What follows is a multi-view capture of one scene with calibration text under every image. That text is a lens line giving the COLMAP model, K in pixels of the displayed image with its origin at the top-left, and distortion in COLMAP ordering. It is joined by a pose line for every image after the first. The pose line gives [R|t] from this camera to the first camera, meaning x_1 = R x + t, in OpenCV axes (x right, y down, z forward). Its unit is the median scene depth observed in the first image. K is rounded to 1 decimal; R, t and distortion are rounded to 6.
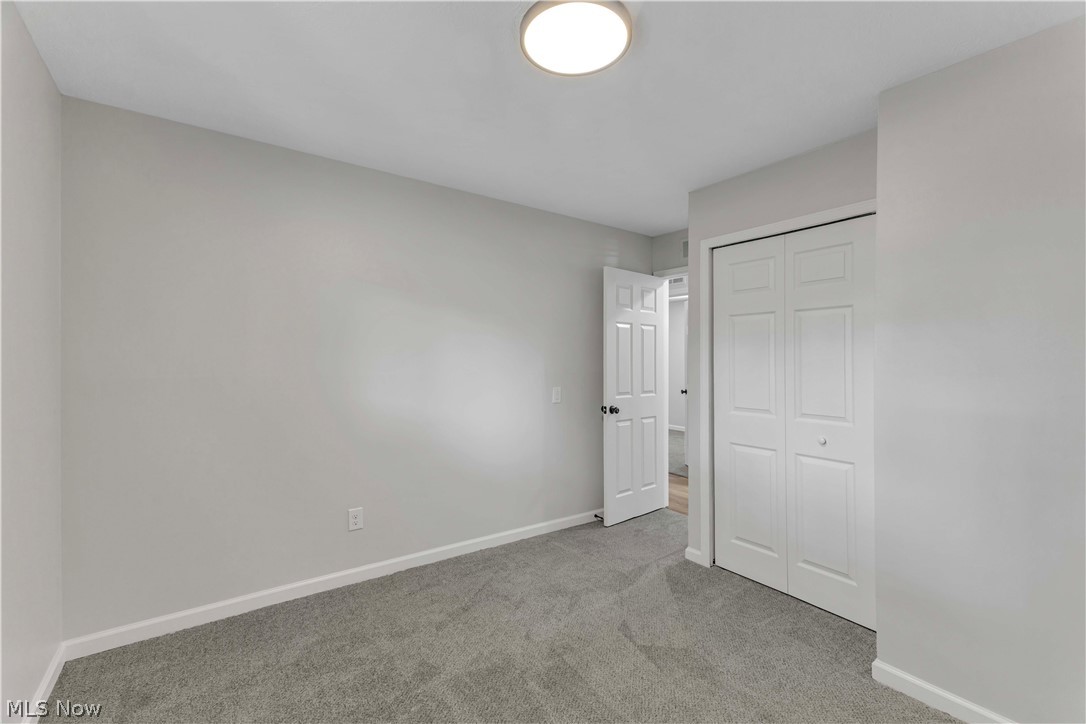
lens RADIAL K [[471.9, 0, 543.0], [0, 471.9, 362.0], [0, 0, 1]] dist [0.009889, -0.000044]
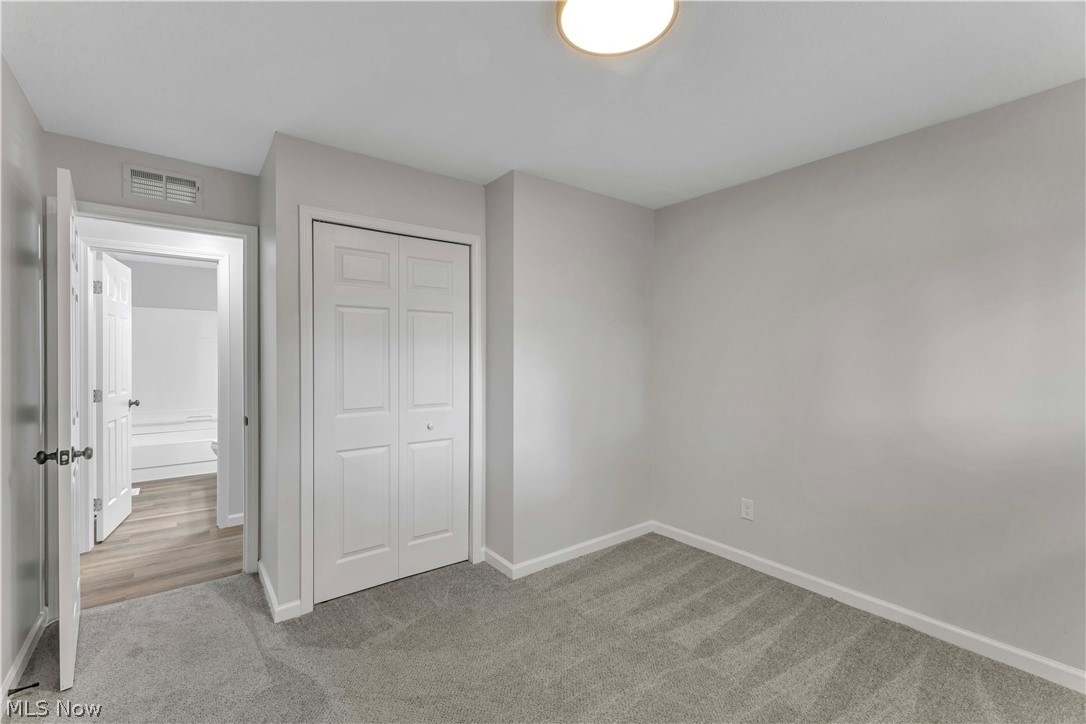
lens RADIAL K [[471.9, 0, 543.0], [0, 471.9, 362.0], [0, 0, 1]] dist [0.009889, -0.000044]
pose [[-0.053476, -0.014342, 0.998466, -0.504992], [-0.003670, 0.999893, 0.014166, -0.006499], [-0.998562, -0.002906, -0.053523, 0.690153]]
